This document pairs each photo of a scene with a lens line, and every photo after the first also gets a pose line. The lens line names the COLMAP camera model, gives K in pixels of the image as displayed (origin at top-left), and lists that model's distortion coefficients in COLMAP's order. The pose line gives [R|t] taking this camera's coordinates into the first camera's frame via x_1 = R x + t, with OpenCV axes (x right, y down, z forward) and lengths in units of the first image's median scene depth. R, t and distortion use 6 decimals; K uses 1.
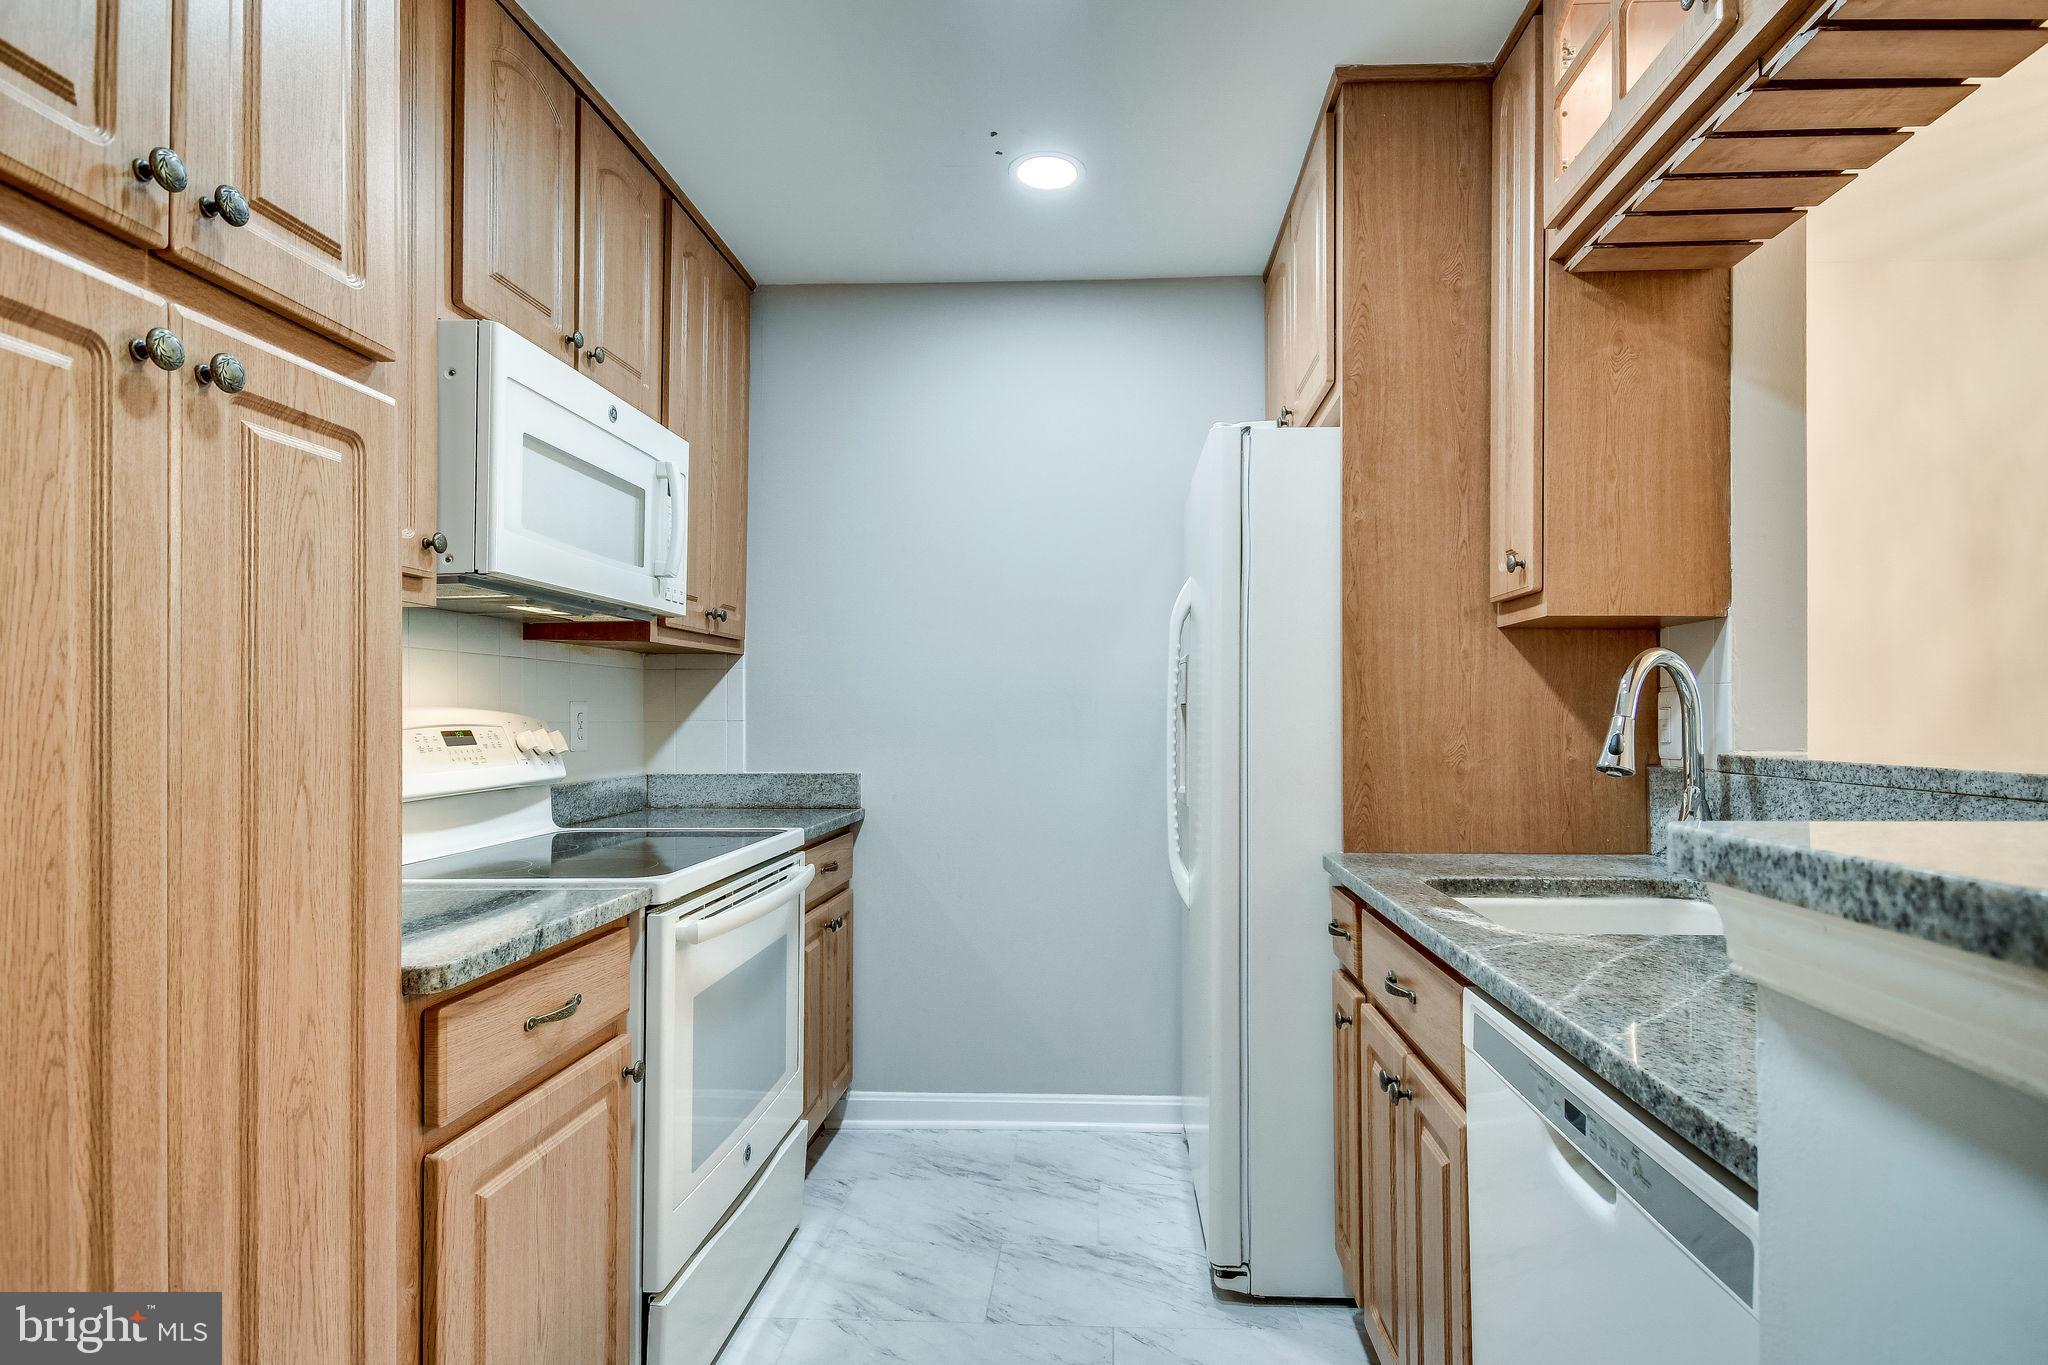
lens RADIAL K [[1059.3, 0, 1075.4], [0, 1059.3, 707.9], [0, 0, 1]] dist [0.040697, -0.029734]
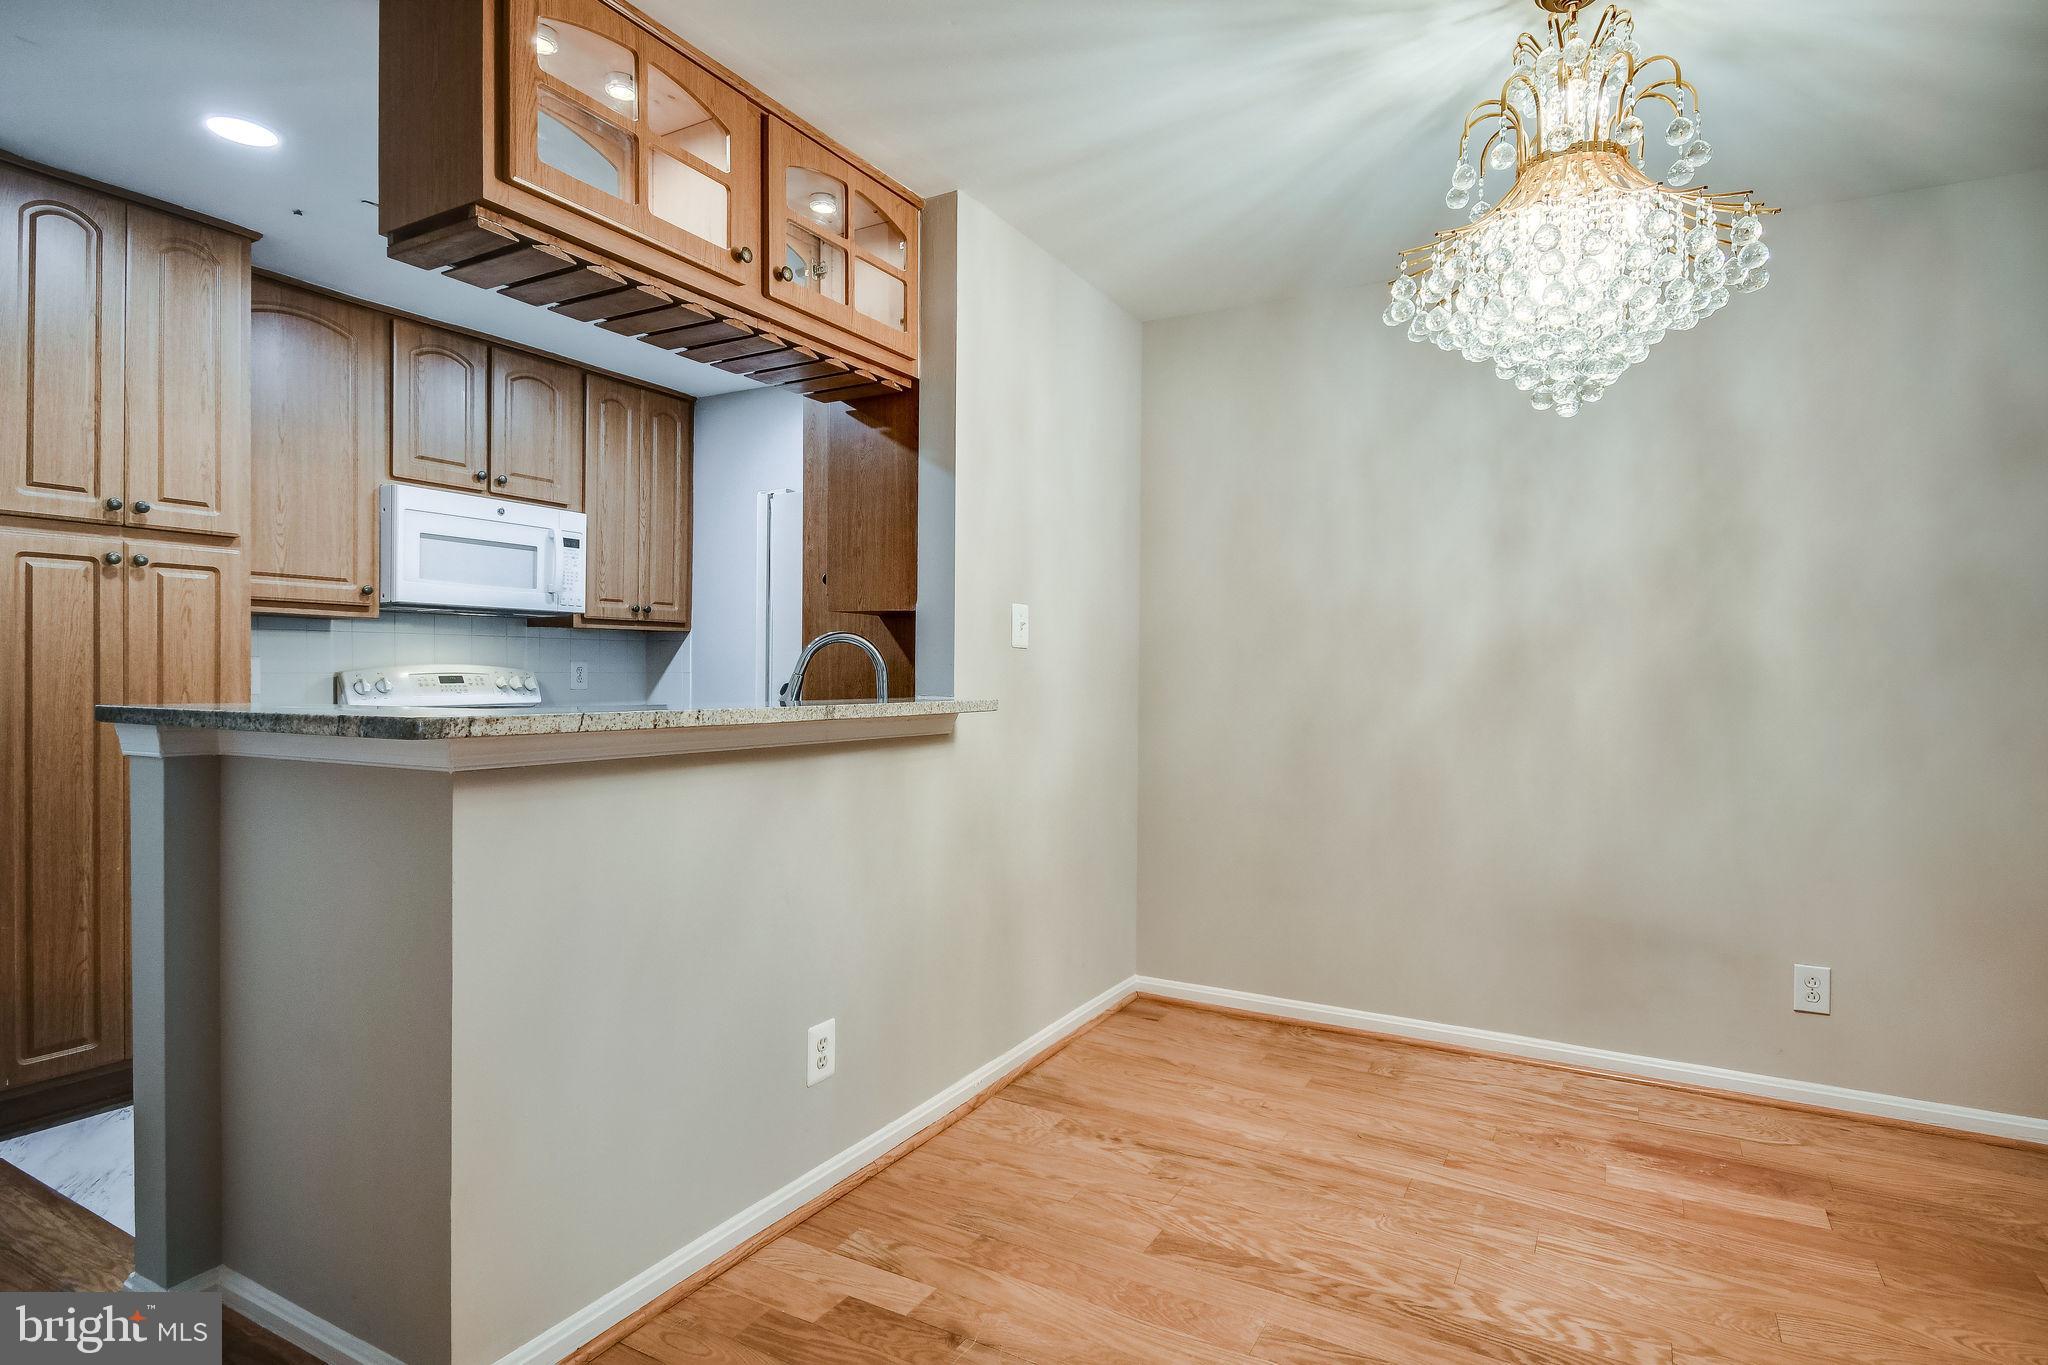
lens RADIAL K [[1059.9, 0, 1032.4], [0, 1059.9, 679.4], [0, 0, 1]] dist [0.047030, -0.032790]
pose [[0.888382, 0.011012, -0.458972, 1.318910], [-0.004394, 0.999870, 0.015486, -0.008045], [0.459083, -0.011740, 0.888316, -0.275895]]
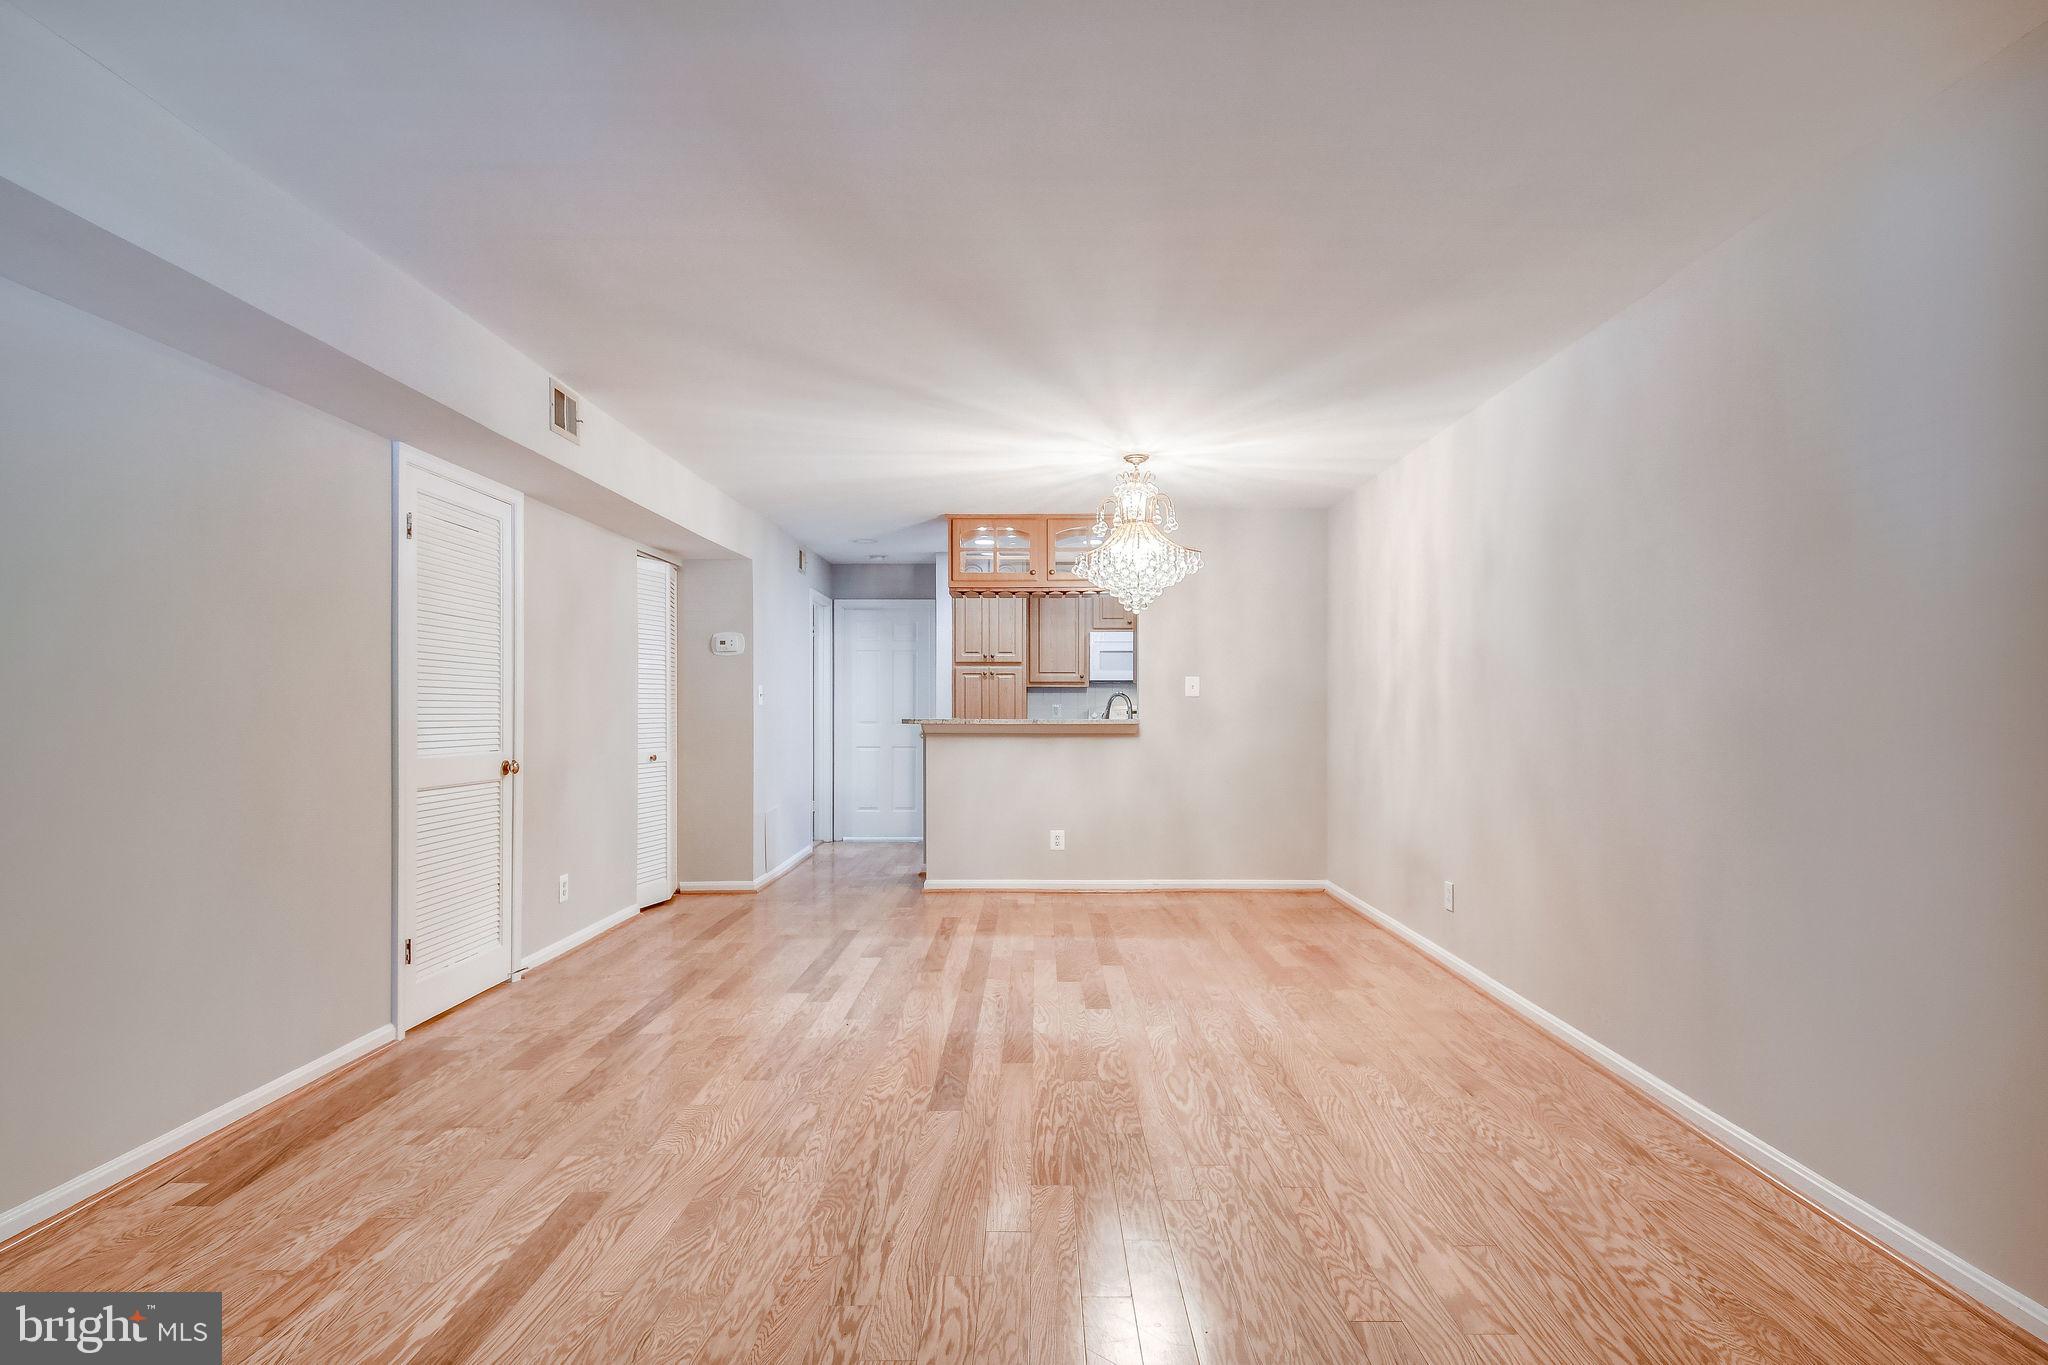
lens RADIAL K [[1053.0, 0, 1035.0], [0, 1053.0, 692.8], [0, 0, 1]] dist [0.038301, -0.030753]
pose [[0.039489, -0.010505, -0.999165, 3.838333], [0.010345, 0.999895, -0.010104, -0.013207], [0.999166, -0.009937, 0.039594, 0.436963]]
